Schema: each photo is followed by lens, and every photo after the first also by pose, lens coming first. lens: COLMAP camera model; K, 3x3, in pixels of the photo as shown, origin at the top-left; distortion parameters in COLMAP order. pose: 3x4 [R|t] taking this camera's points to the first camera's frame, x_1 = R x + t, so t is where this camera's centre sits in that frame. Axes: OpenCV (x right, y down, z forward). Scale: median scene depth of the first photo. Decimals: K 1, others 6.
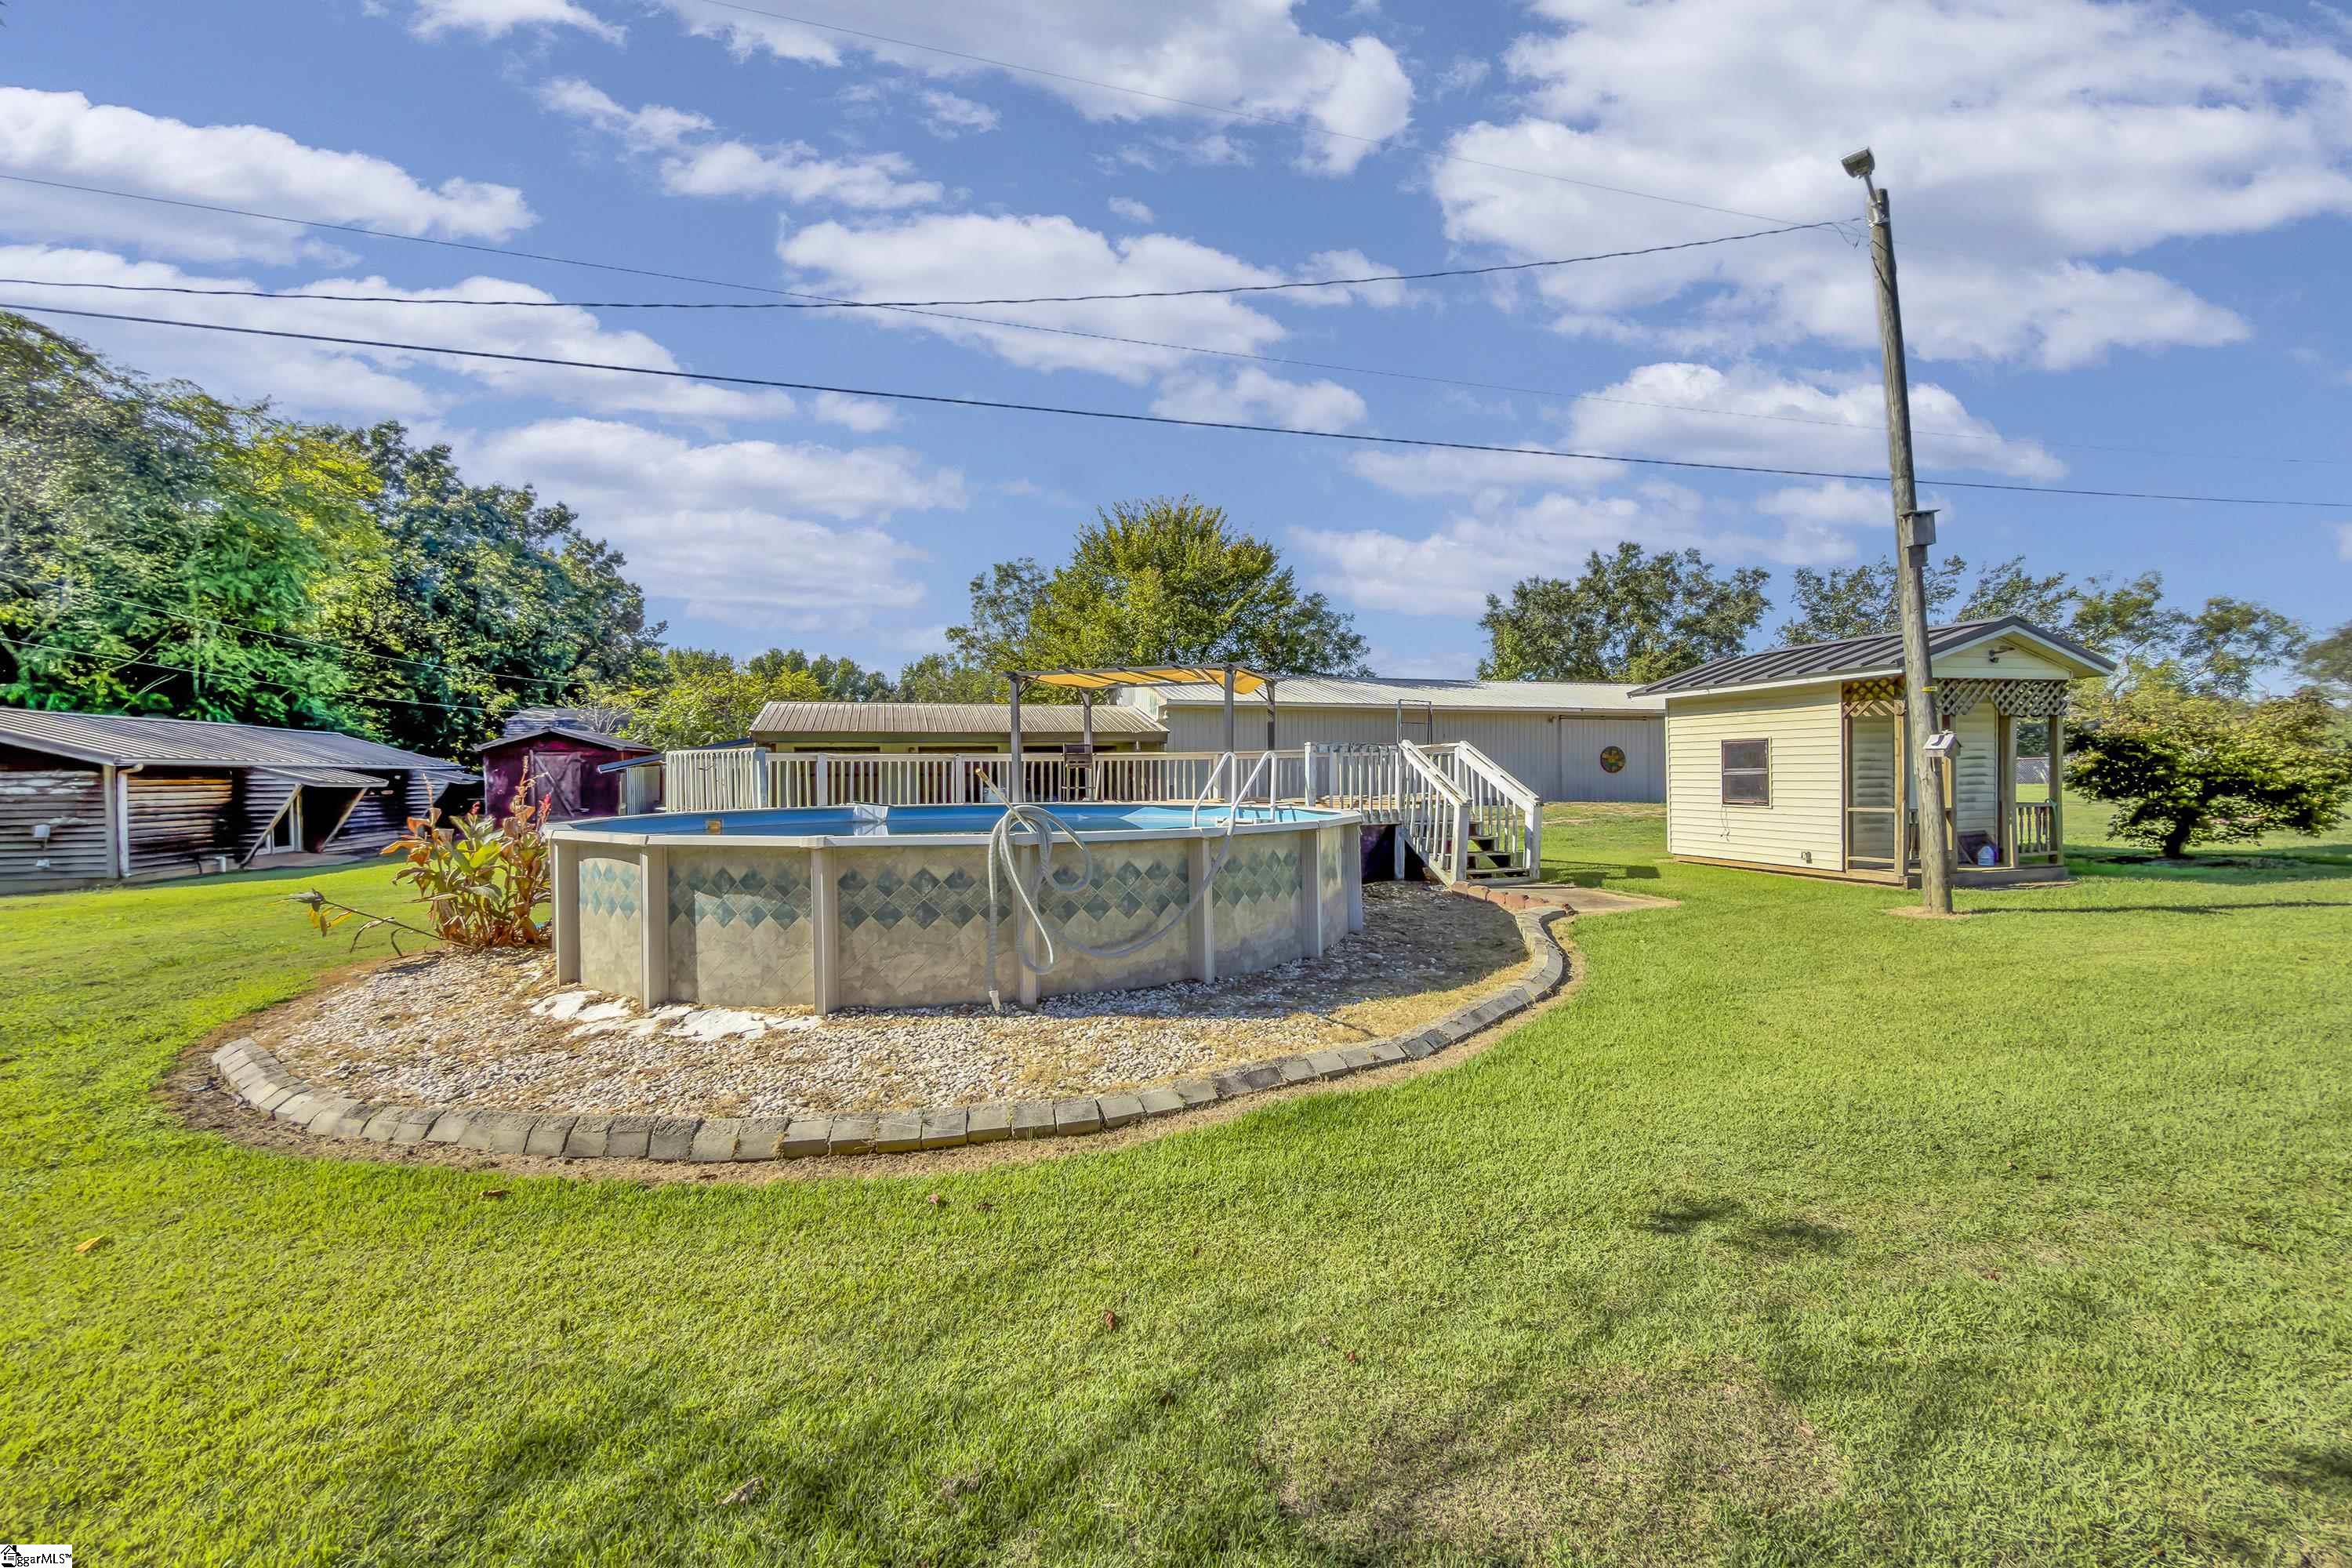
lens RADIAL K [[980.6, 0, 1155.9], [0, 980.6, 778.2], [0, 0, 1]] dist [-0.000020, -0.000001]
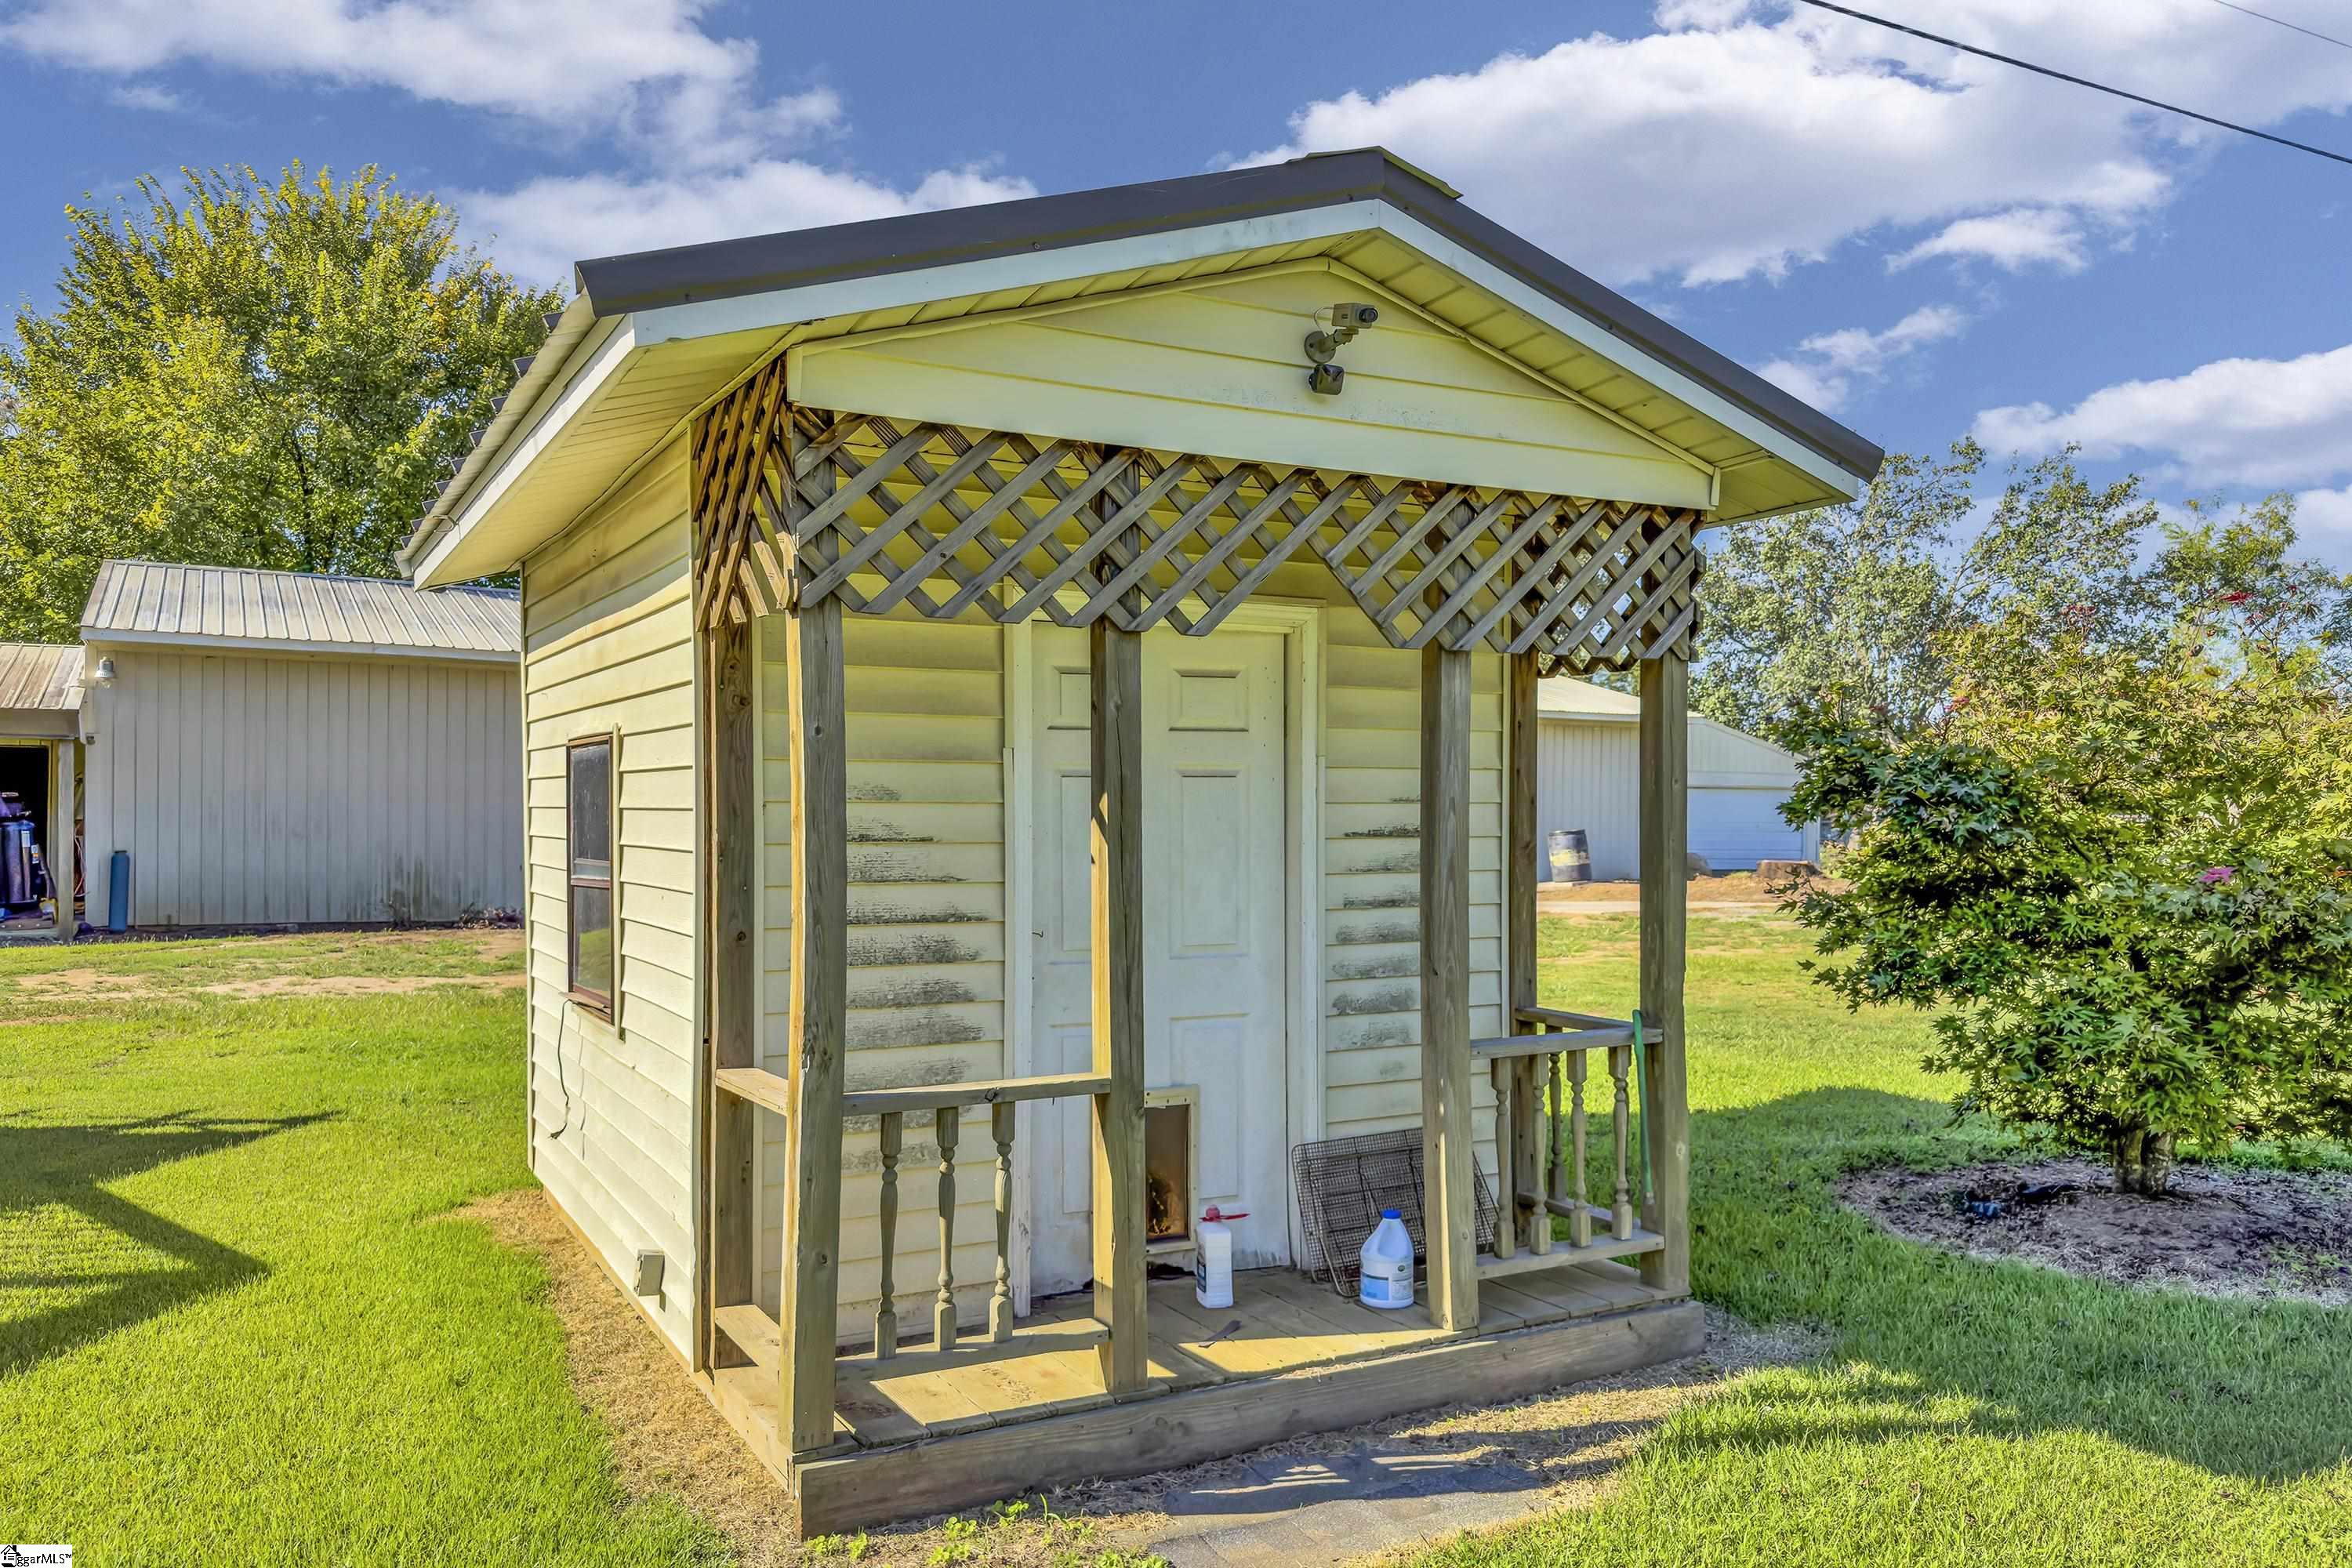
lens RADIAL K [[1735.9, 0, 1178.0], [0, 1735.9, 793.0], [0, 0, 1]] dist [-0.001262, 0.001051]
pose [[0.976947, 0.021329, 0.212414, 0.206371], [-0.017307, 0.999634, -0.020778, -0.006047], [-0.212779, 0.016623, 0.976959, 0.178032]]
